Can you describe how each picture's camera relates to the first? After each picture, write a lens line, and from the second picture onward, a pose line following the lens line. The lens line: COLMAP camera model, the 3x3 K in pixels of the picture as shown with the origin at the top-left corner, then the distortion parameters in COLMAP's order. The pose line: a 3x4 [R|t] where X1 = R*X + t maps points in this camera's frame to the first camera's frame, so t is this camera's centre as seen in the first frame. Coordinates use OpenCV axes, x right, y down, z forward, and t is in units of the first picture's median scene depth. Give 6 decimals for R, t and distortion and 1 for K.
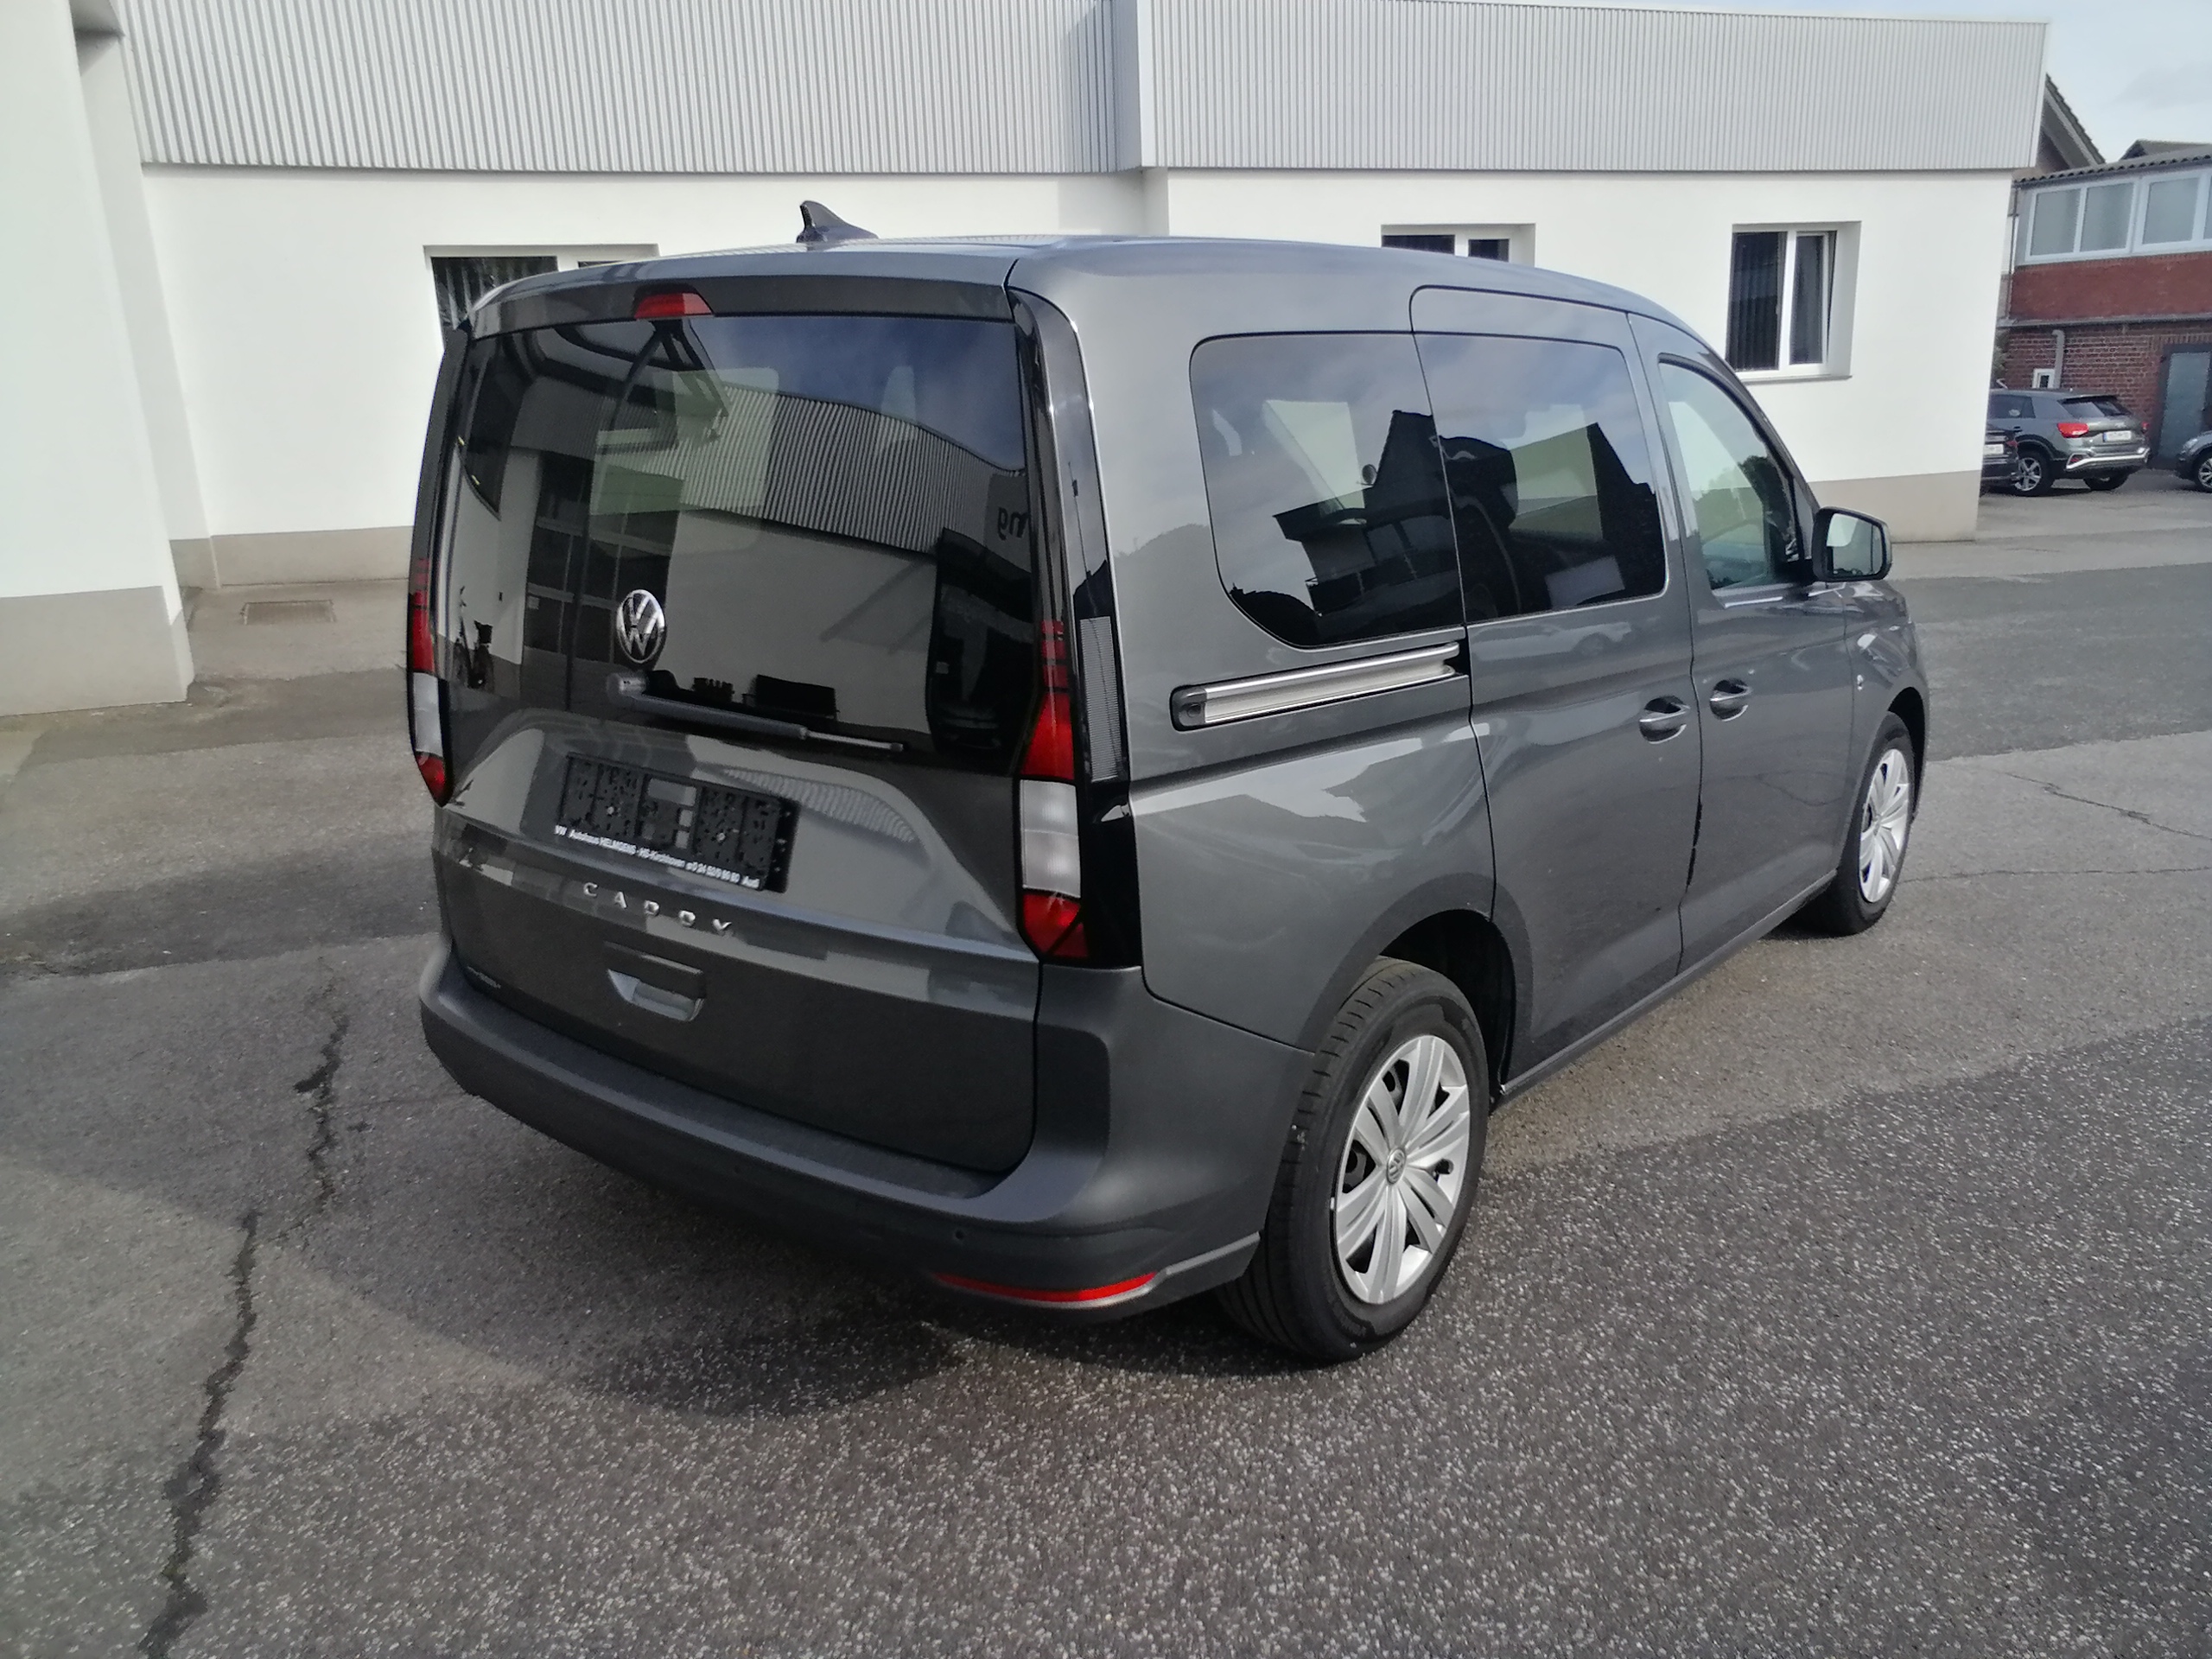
lens RADIAL K [[1752.4, 0, 1128.6], [0, 1752.4, 824.4], [0, 0, 1]] dist [-0.019590, 0.092465]
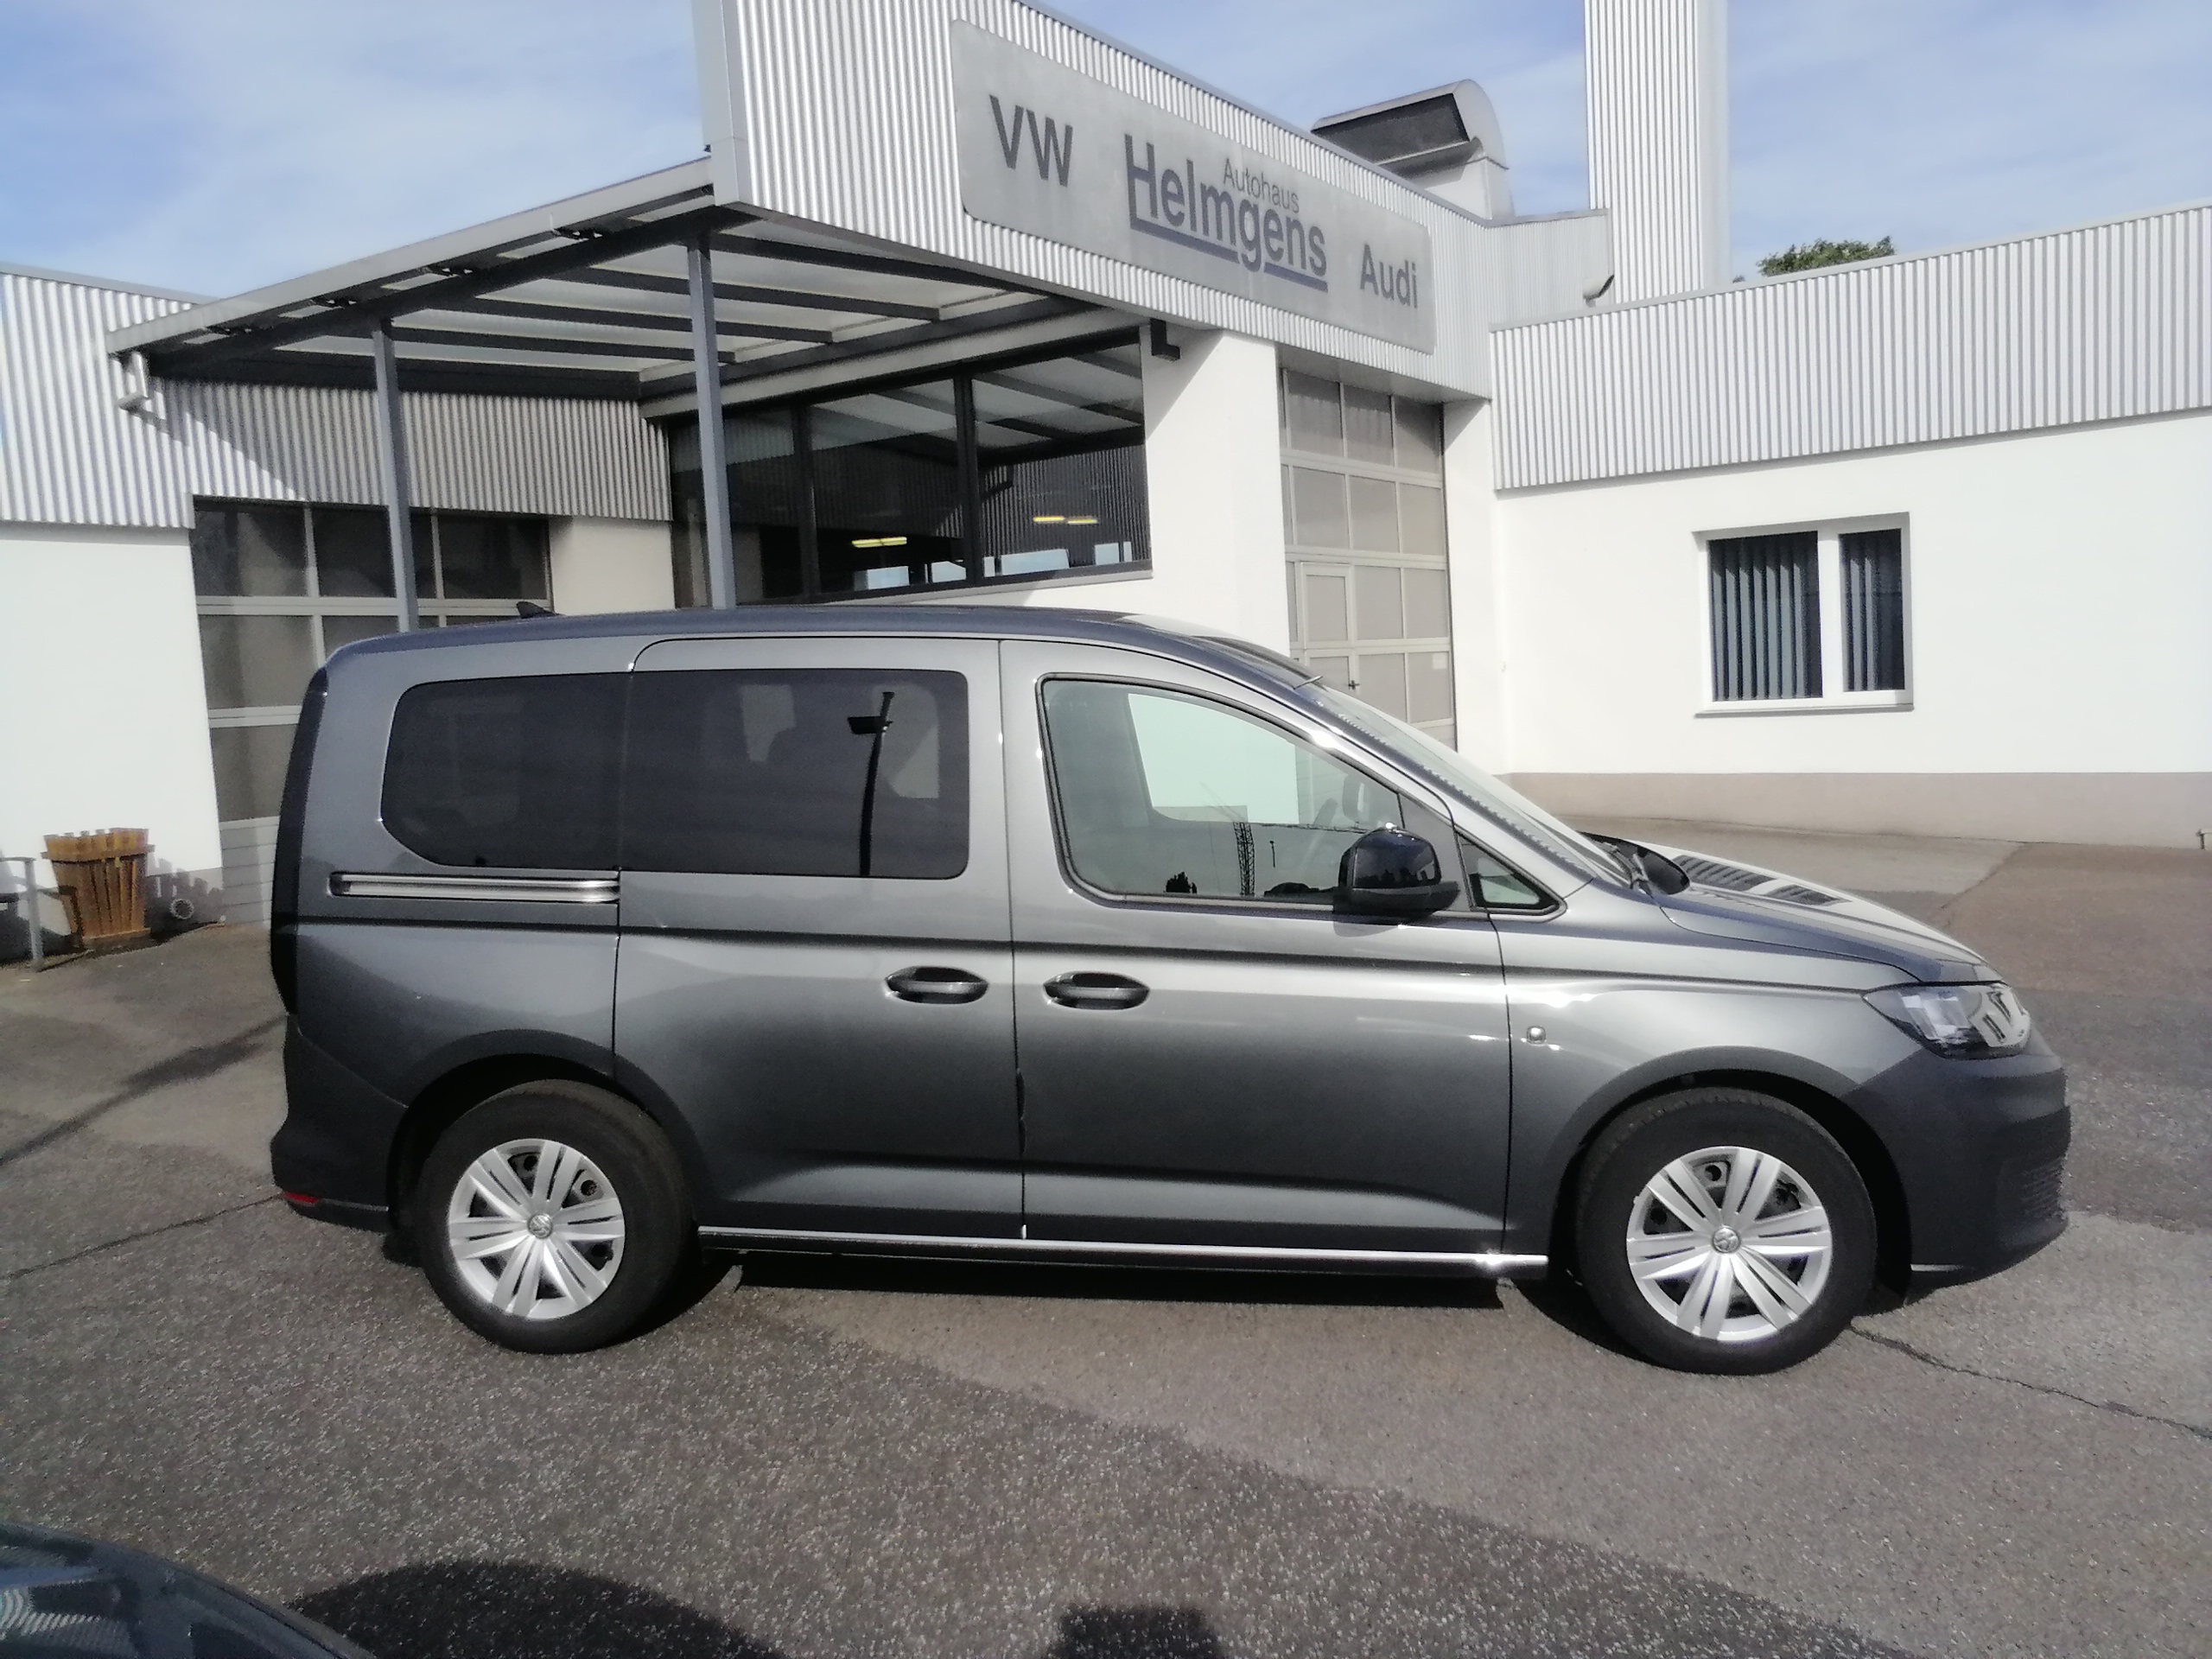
lens RADIAL K [[1752.4, 0, 1117.5], [0, 1752.4, 834.2], [0, 0, 1]] dist [-0.019590, 0.092465]
pose [[0.512550, 0.080614, -0.854865, 1.582424], [-0.190044, 0.981543, -0.021385, -0.182954], [0.837362, 0.173423, 0.518410, 0.575229]]
